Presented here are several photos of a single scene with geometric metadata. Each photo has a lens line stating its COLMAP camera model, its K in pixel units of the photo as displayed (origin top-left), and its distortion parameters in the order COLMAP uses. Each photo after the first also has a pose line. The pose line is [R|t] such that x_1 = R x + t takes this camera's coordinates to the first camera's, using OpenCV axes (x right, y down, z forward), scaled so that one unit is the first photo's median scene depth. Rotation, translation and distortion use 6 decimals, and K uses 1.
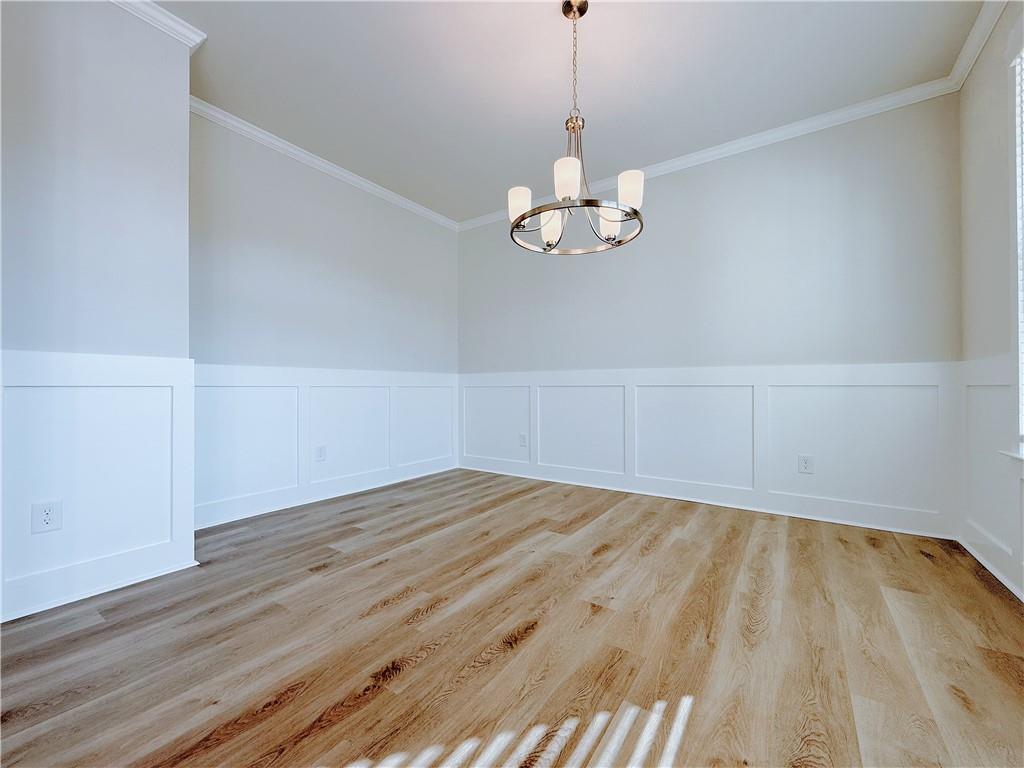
lens RADIAL K [[415.4, 0, 509.4], [0, 415.4, 383.4], [0, 0, 1]] dist [0.000036, 0.000379]
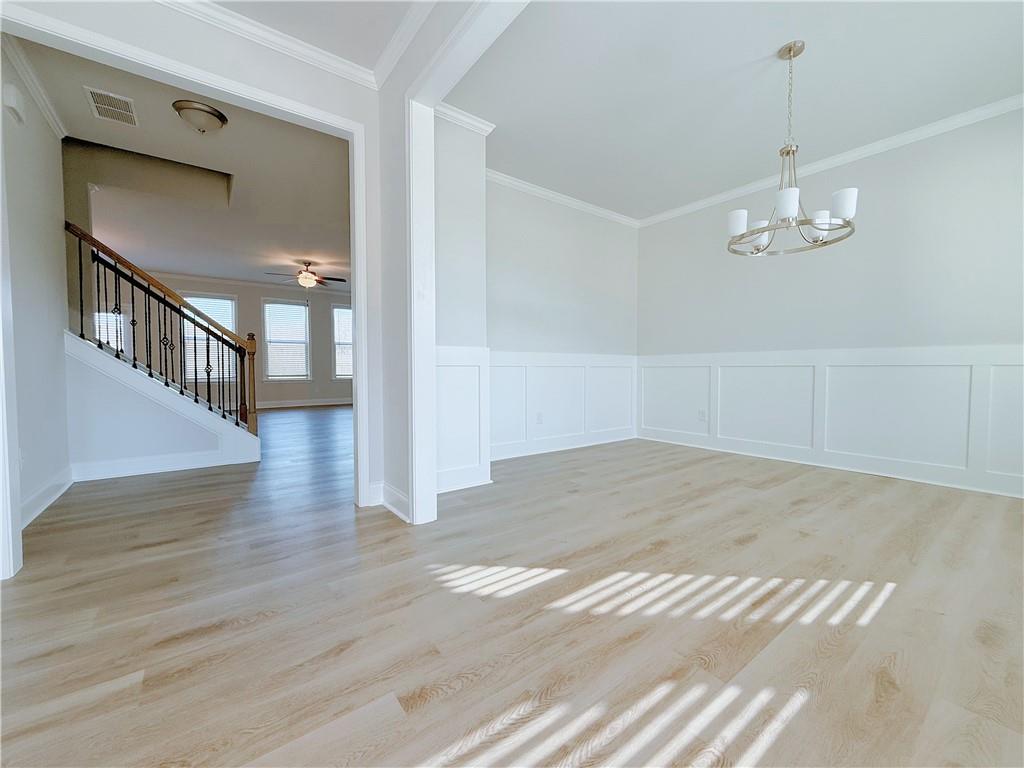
lens RADIAL K [[415.4, 0, 509.4], [0, 415.4, 383.4], [0, 0, 1]] dist [0.000036, 0.000379]
pose [[0.949385, 0.012507, -0.313865, -0.211132], [0.001879, 0.998963, 0.045489, 0.001411], [0.314109, -0.043776, 0.948377, -0.408933]]
